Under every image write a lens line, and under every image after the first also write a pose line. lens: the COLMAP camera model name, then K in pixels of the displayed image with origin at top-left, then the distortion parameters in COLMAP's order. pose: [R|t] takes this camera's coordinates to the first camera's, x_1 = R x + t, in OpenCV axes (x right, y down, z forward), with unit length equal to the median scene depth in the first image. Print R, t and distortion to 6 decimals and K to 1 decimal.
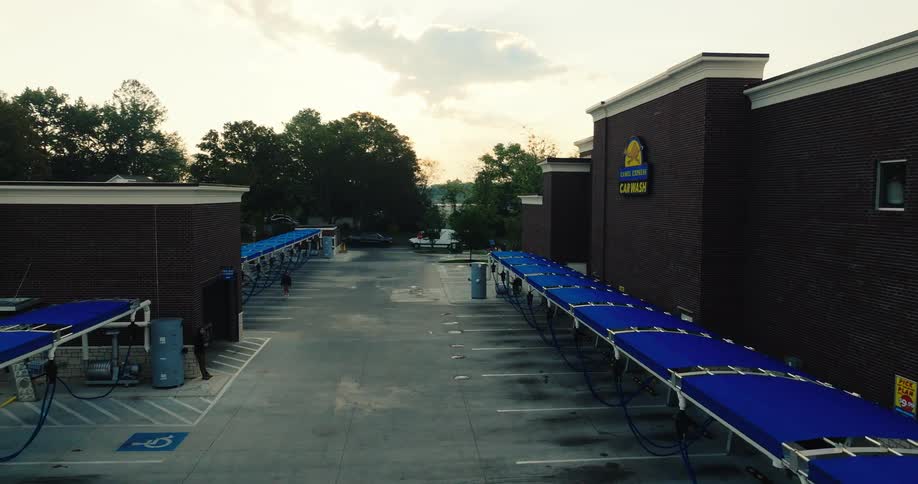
lens RADIAL K [[642.6, 0, 459.5], [0, 642.6, 238.8], [0, 0, 1]] dist [-0.002401, 0.015803]
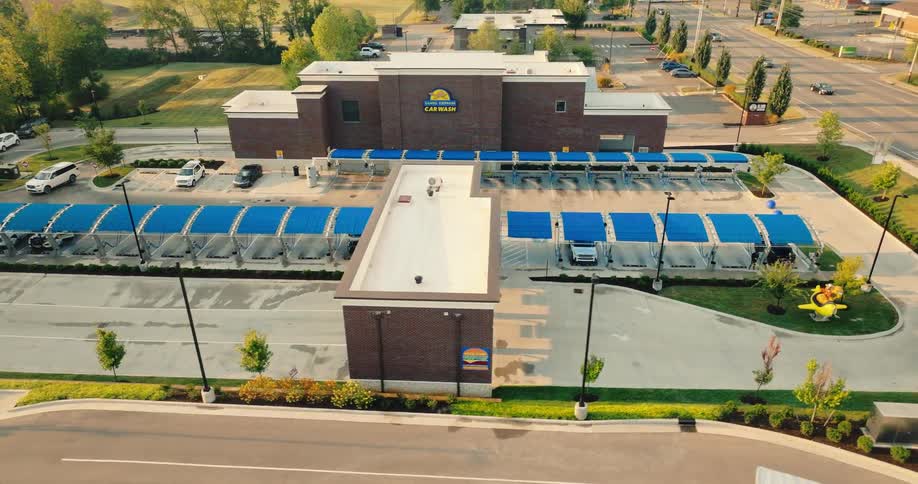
lens RADIAL K [[642.6, 0, 458.4], [0, 642.6, 241.0], [0, 0, 1]] dist [-0.002401, 0.015803]
pose [[0.145443, -0.442239, 0.885026, -2.273797], [0.073514, 0.896896, 0.436090, -0.745933], [-0.986632, 0.001636, 0.162958, 0.582632]]
